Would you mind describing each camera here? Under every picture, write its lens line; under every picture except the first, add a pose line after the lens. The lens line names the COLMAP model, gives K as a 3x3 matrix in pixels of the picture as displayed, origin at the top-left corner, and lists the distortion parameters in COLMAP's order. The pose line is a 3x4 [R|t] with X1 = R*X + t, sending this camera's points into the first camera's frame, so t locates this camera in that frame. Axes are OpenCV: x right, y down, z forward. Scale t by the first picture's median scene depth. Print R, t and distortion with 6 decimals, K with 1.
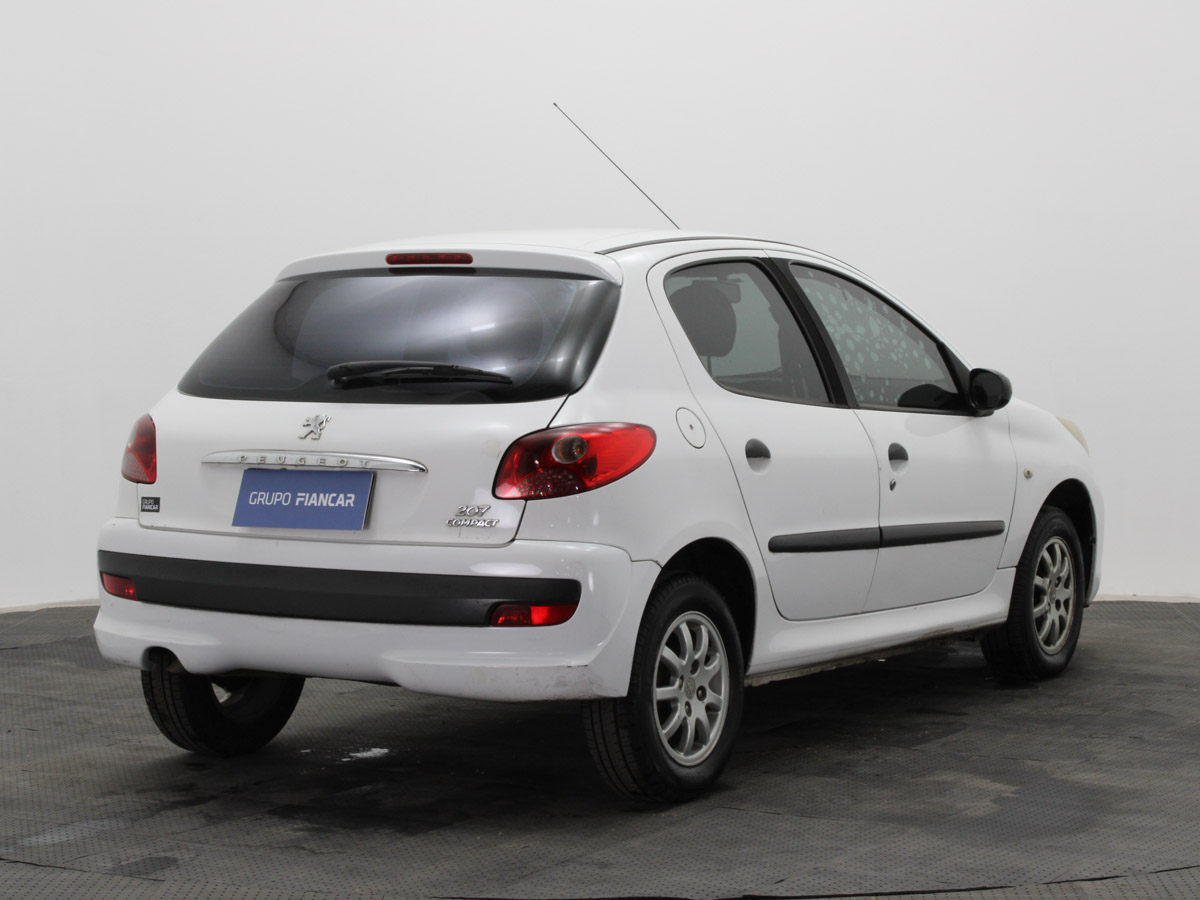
lens RADIAL K [[2503.4, 0, 600.0], [0, 2503.4, 450.0], [0, 0, 1]] dist [0.029815, 0.223645]
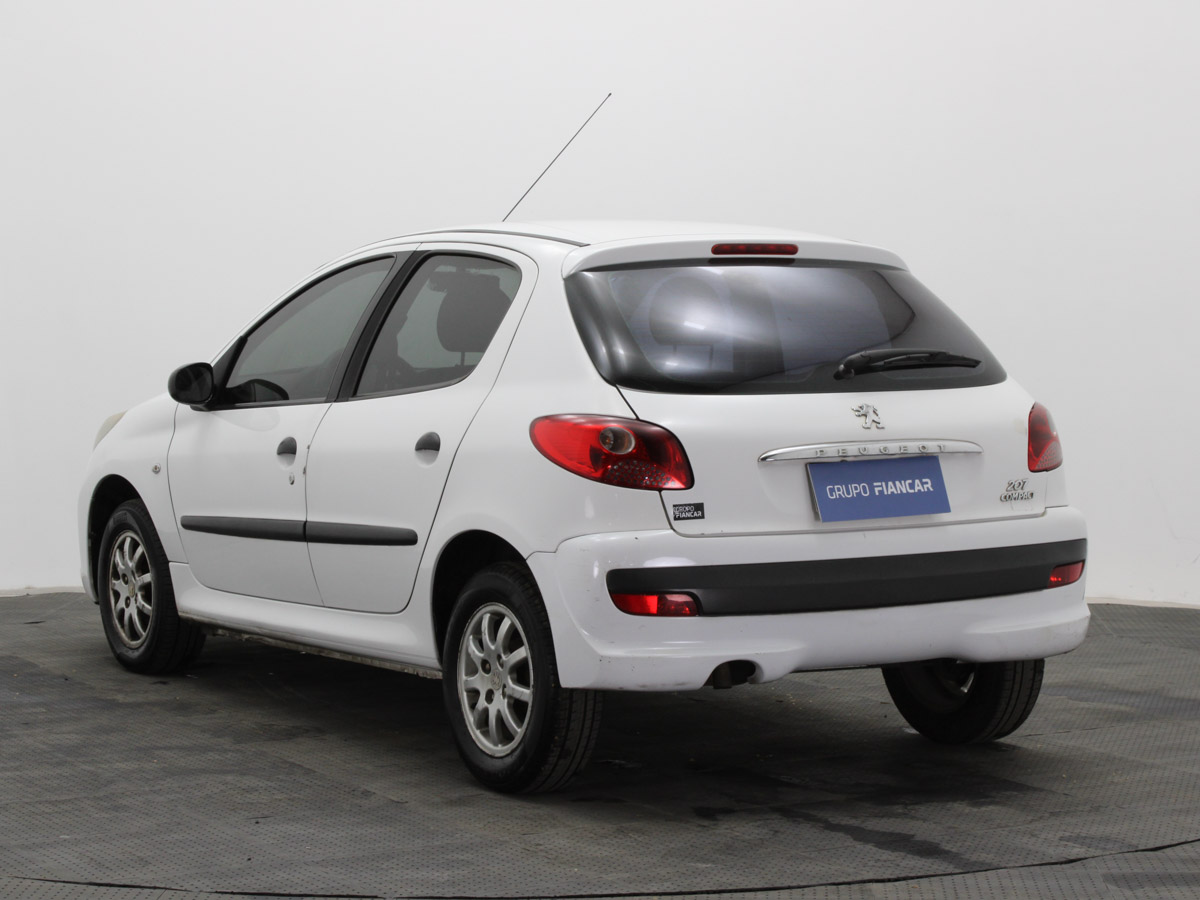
lens RADIAL K [[2493.0, 0, 600.0], [0, 2493.0, 450.0], [0, 0, 1]] dist [-0.029250, -0.012134]
pose [[0.536205, -0.054538, 0.842324, -1.010840], [0.055579, 0.998026, 0.029239, -0.030870], [-0.842256, 0.031137, 0.538177, 0.554663]]
